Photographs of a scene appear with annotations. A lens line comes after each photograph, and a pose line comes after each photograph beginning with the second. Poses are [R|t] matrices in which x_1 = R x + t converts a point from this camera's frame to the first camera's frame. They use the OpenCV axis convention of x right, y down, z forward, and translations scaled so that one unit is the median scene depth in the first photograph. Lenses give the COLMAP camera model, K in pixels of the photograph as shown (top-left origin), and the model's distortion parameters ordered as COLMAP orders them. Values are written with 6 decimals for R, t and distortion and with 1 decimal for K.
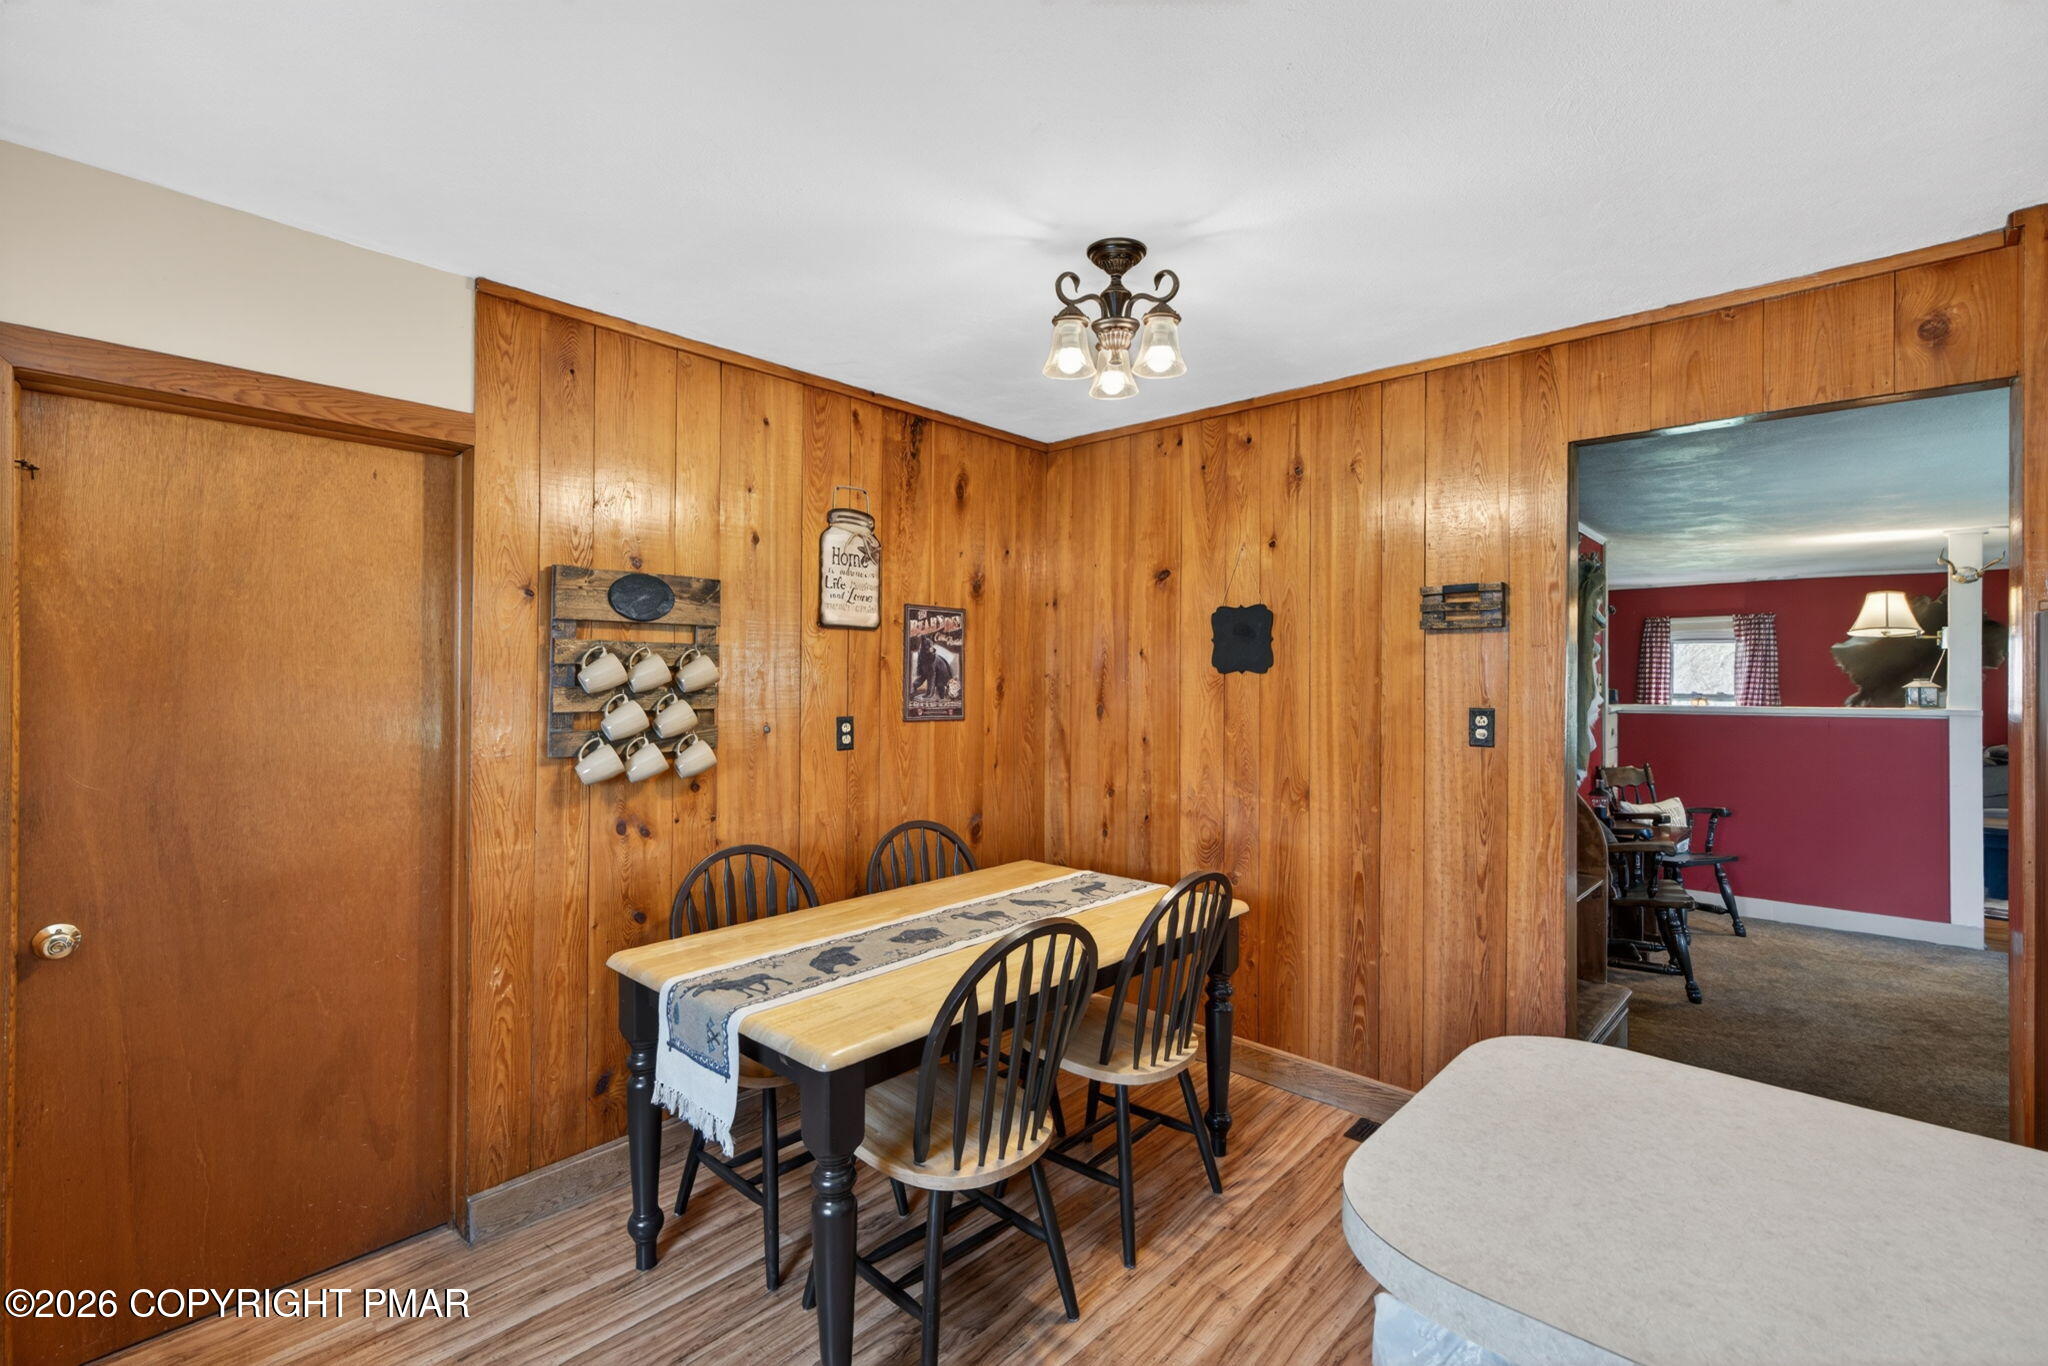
lens RADIAL K [[917.8, 0, 1019.4], [0, 917.8, 668.5], [0, 0, 1]] dist [0.000427, 0.000326]
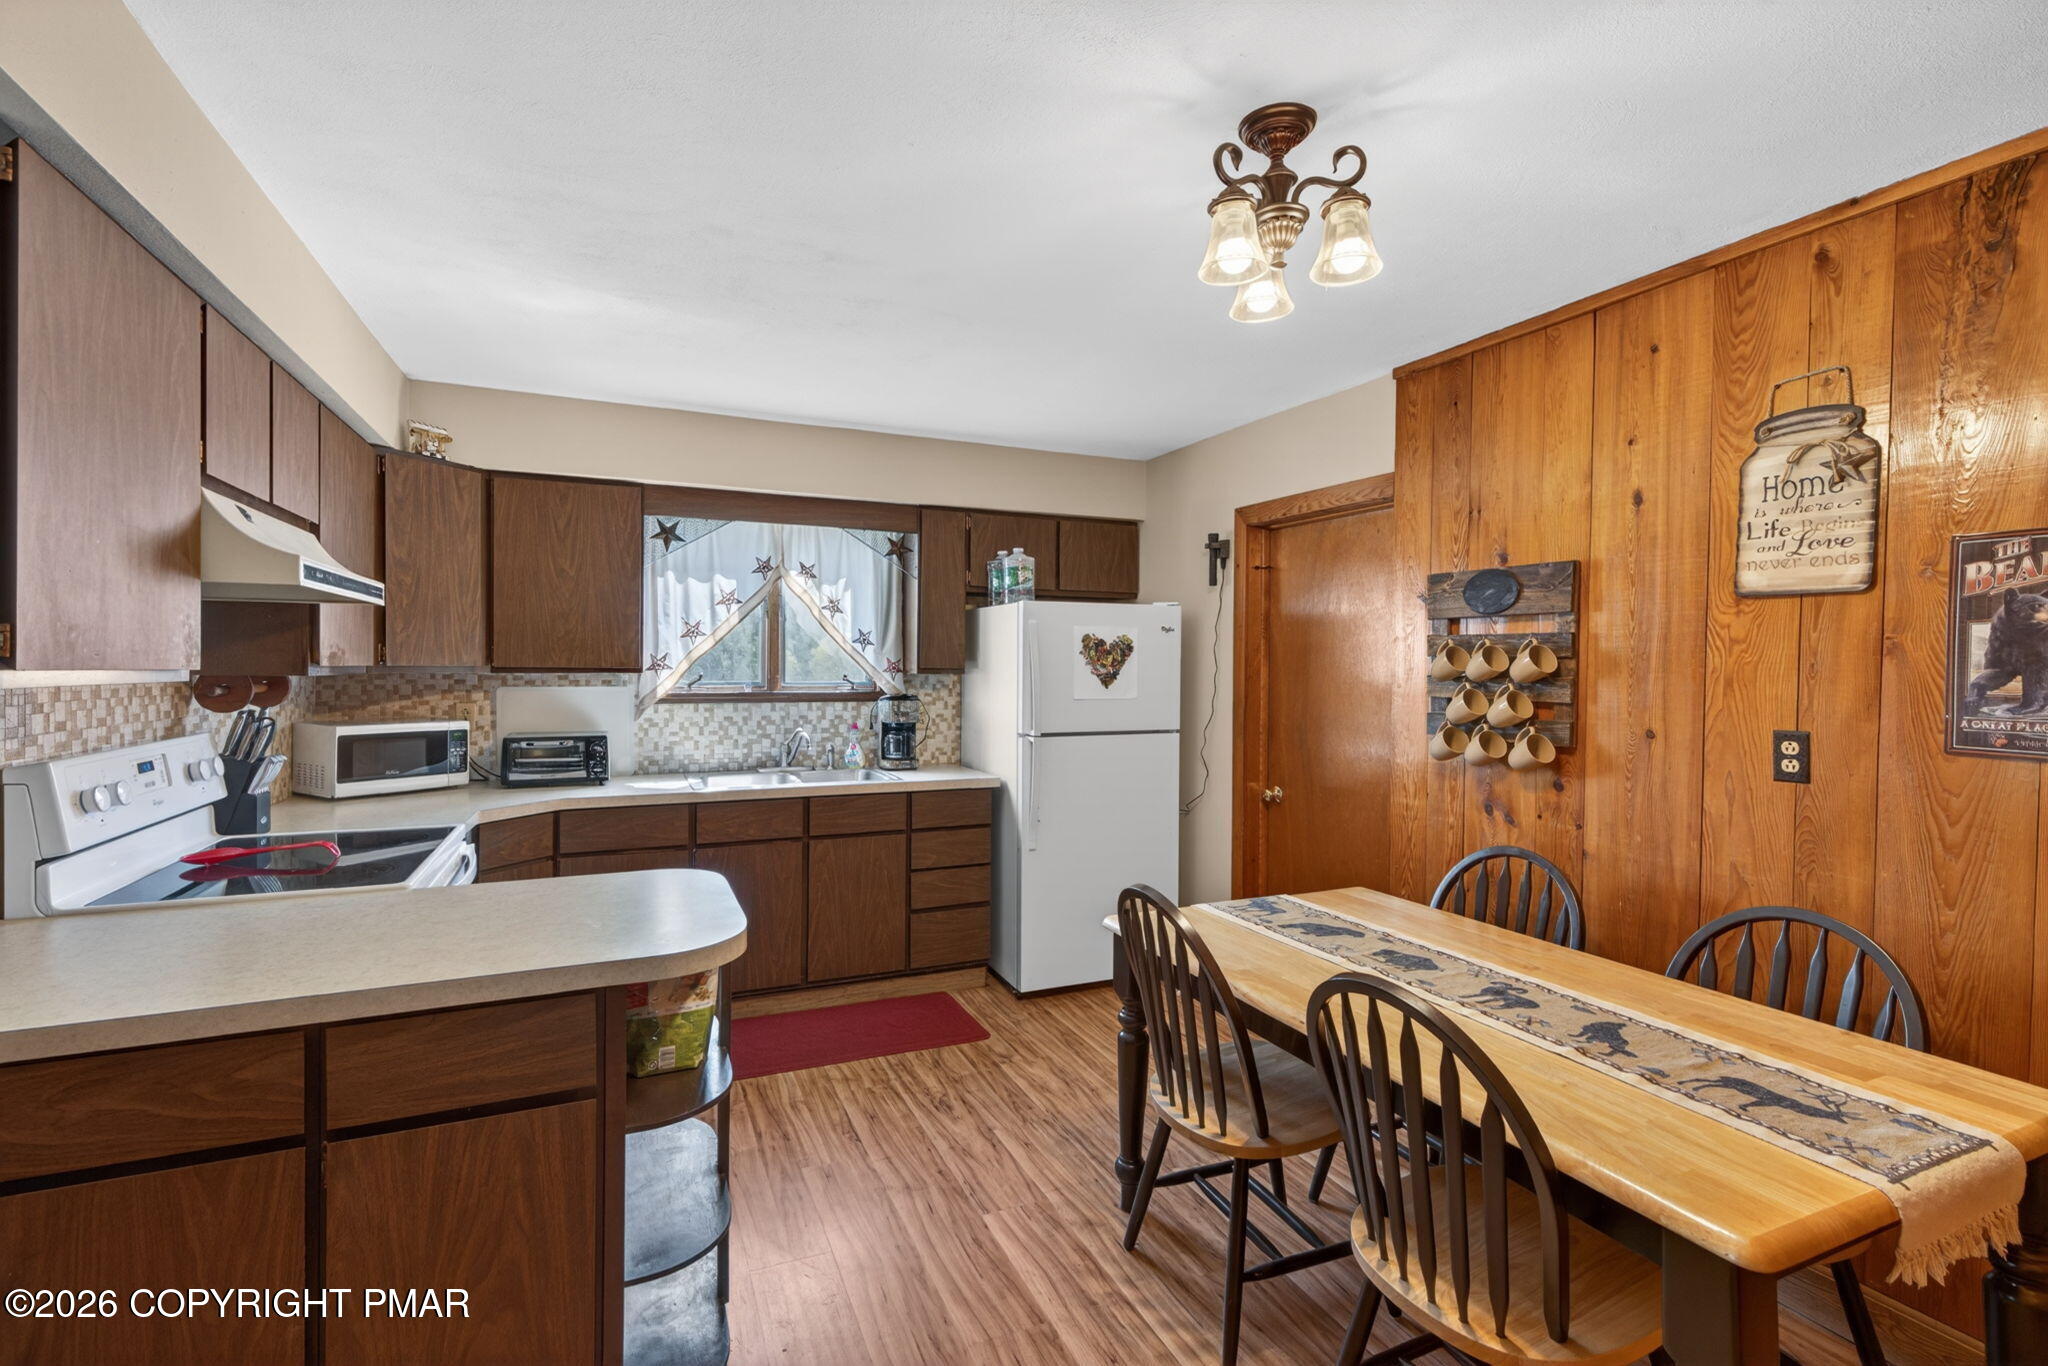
lens RADIAL K [[927.7, 0, 1024.1], [0, 927.7, 647.9], [0, 0, 1]] dist [0.002075, 0.000619]
pose [[-0.405016, -0.025730, -0.913947, 0.711835], [-0.007591, 0.999664, -0.024779, 0.016112], [0.914278, -0.003098, -0.405076, 0.863953]]
